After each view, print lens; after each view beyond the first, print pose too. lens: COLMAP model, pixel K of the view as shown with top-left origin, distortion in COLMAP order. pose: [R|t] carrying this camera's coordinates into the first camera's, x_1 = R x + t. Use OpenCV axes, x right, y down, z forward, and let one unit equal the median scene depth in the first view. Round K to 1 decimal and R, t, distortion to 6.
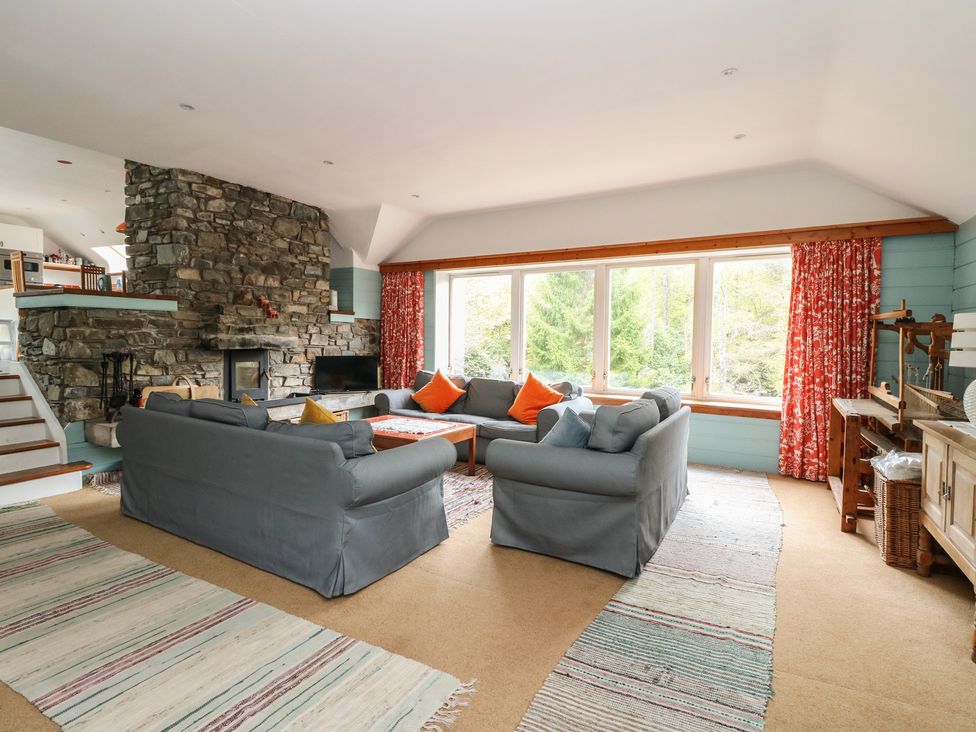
lens RADIAL K [[511.1, 0, 496.2], [0, 511.1, 359.4], [0, 0, 1]] dist [-0.001033, -0.013450]
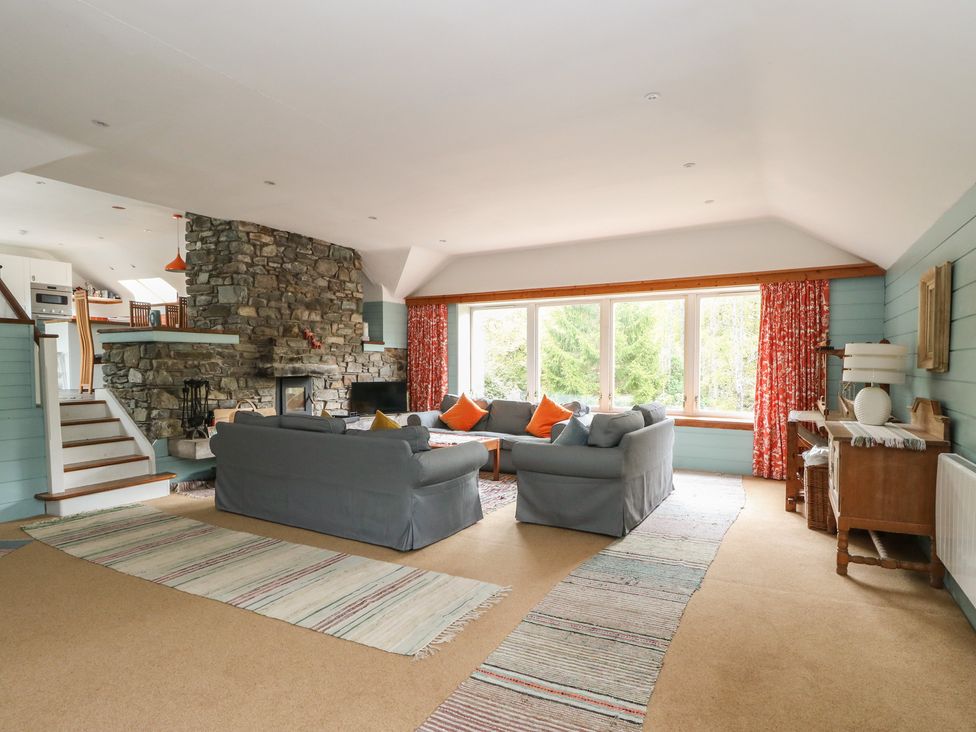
lens RADIAL K [[543.8, 0, 536.7], [0, 543.8, 384.3], [0, 0, 1]] dist [-0.001940, -0.012165]
pose [[0.998635, -0.011728, 0.050891, -0.013630], [0.011982, 0.999917, -0.004697, 0.009189], [-0.050832, 0.005301, 0.998693, -0.224456]]
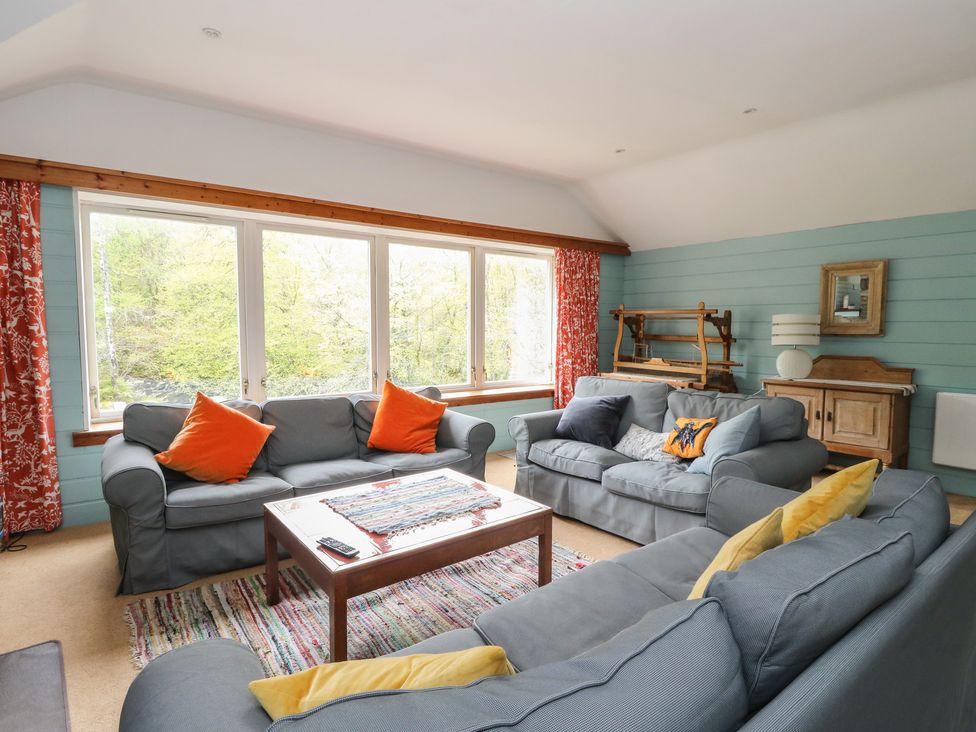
lens RADIAL K [[499.7, 0, 494.8], [0, 499.7, 364.0], [0, 0, 1]] dist [-0.000252, -0.000178]
pose [[0.408206, -0.078088, 0.909544, -0.491841], [0.040965, 0.996898, 0.067203, -0.036160], [-0.911970, 0.009827, 0.410139, 0.583844]]
